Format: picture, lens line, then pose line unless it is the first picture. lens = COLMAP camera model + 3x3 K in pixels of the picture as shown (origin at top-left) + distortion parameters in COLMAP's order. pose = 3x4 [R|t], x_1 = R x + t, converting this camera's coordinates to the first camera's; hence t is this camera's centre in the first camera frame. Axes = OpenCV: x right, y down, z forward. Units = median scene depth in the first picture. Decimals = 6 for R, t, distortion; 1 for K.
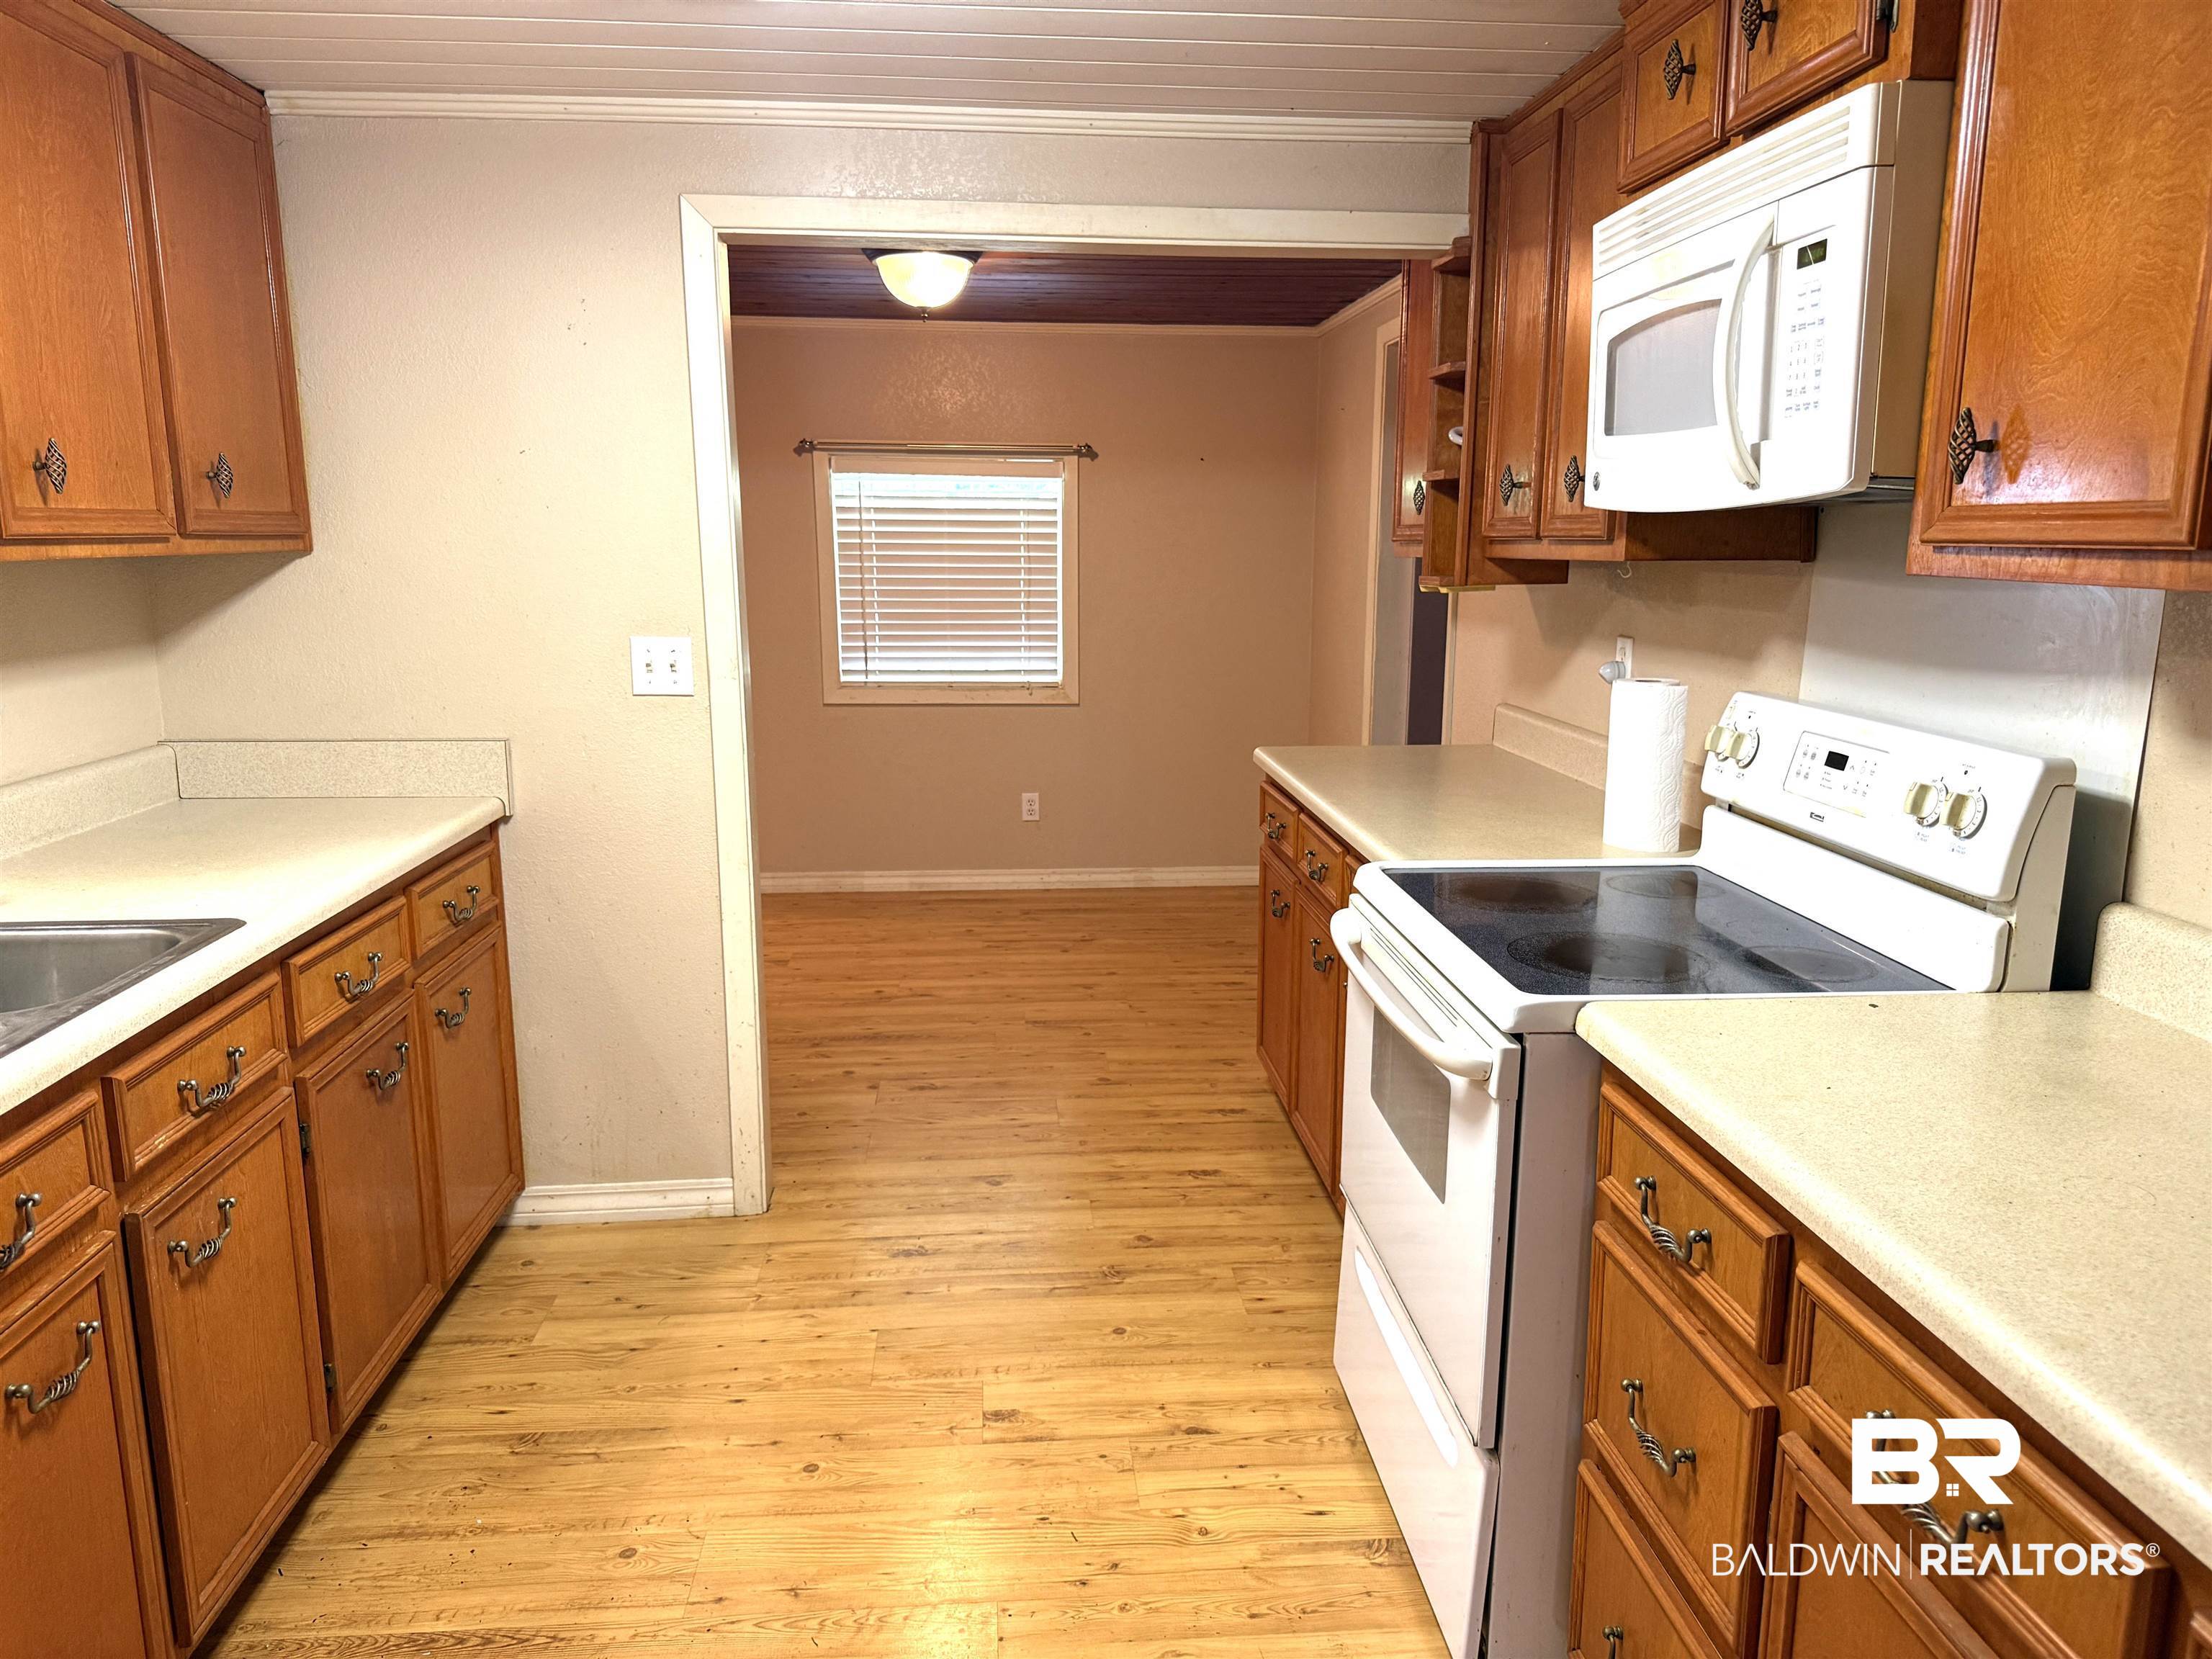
lens RADIAL K [[1535.8, 0, 1120.4], [0, 1535.8, 827.0], [0, 0, 1]] dist [0.050373, -0.069308]
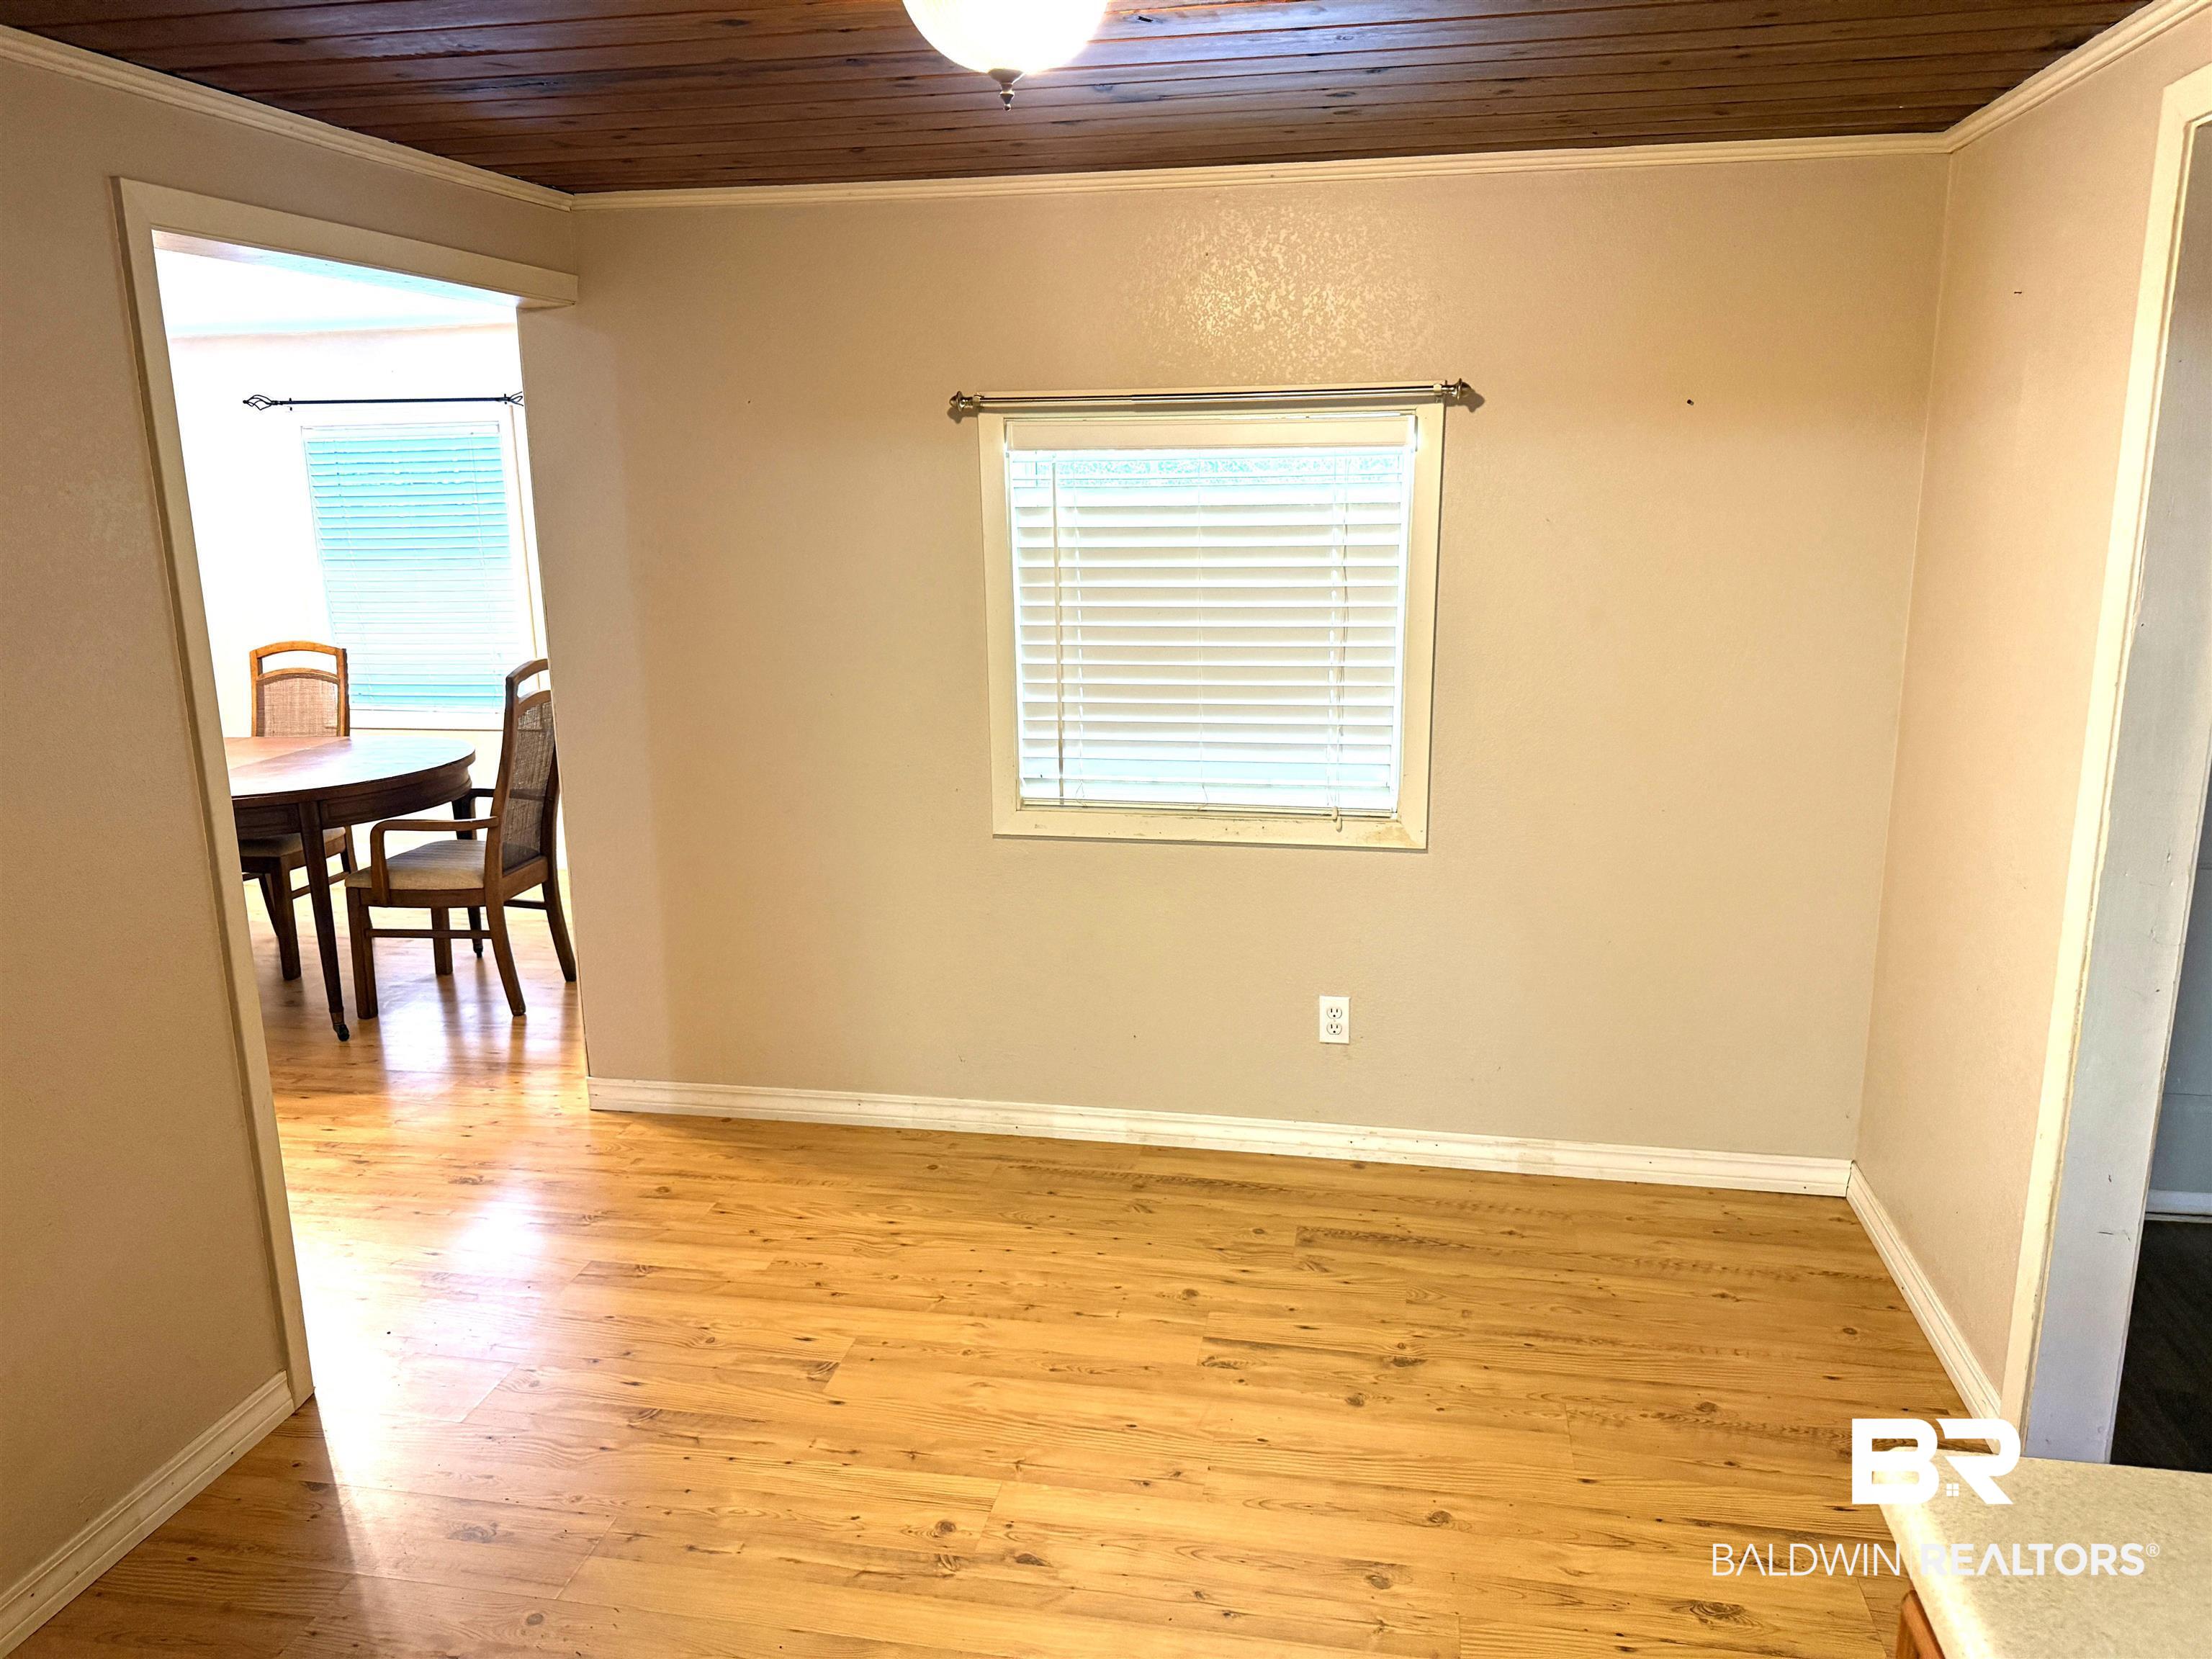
lens RADIAL K [[1535.8, 0, 1070.1], [0, 1535.8, 808.5], [0, 0, 1]] dist [0.050373, -0.069308]
pose [[0.954352, 0.045964, -0.295125, 0.014013], [-0.034588, 0.998448, 0.043657, -0.118571], [0.296673, -0.031456, 0.954461, 0.440663]]
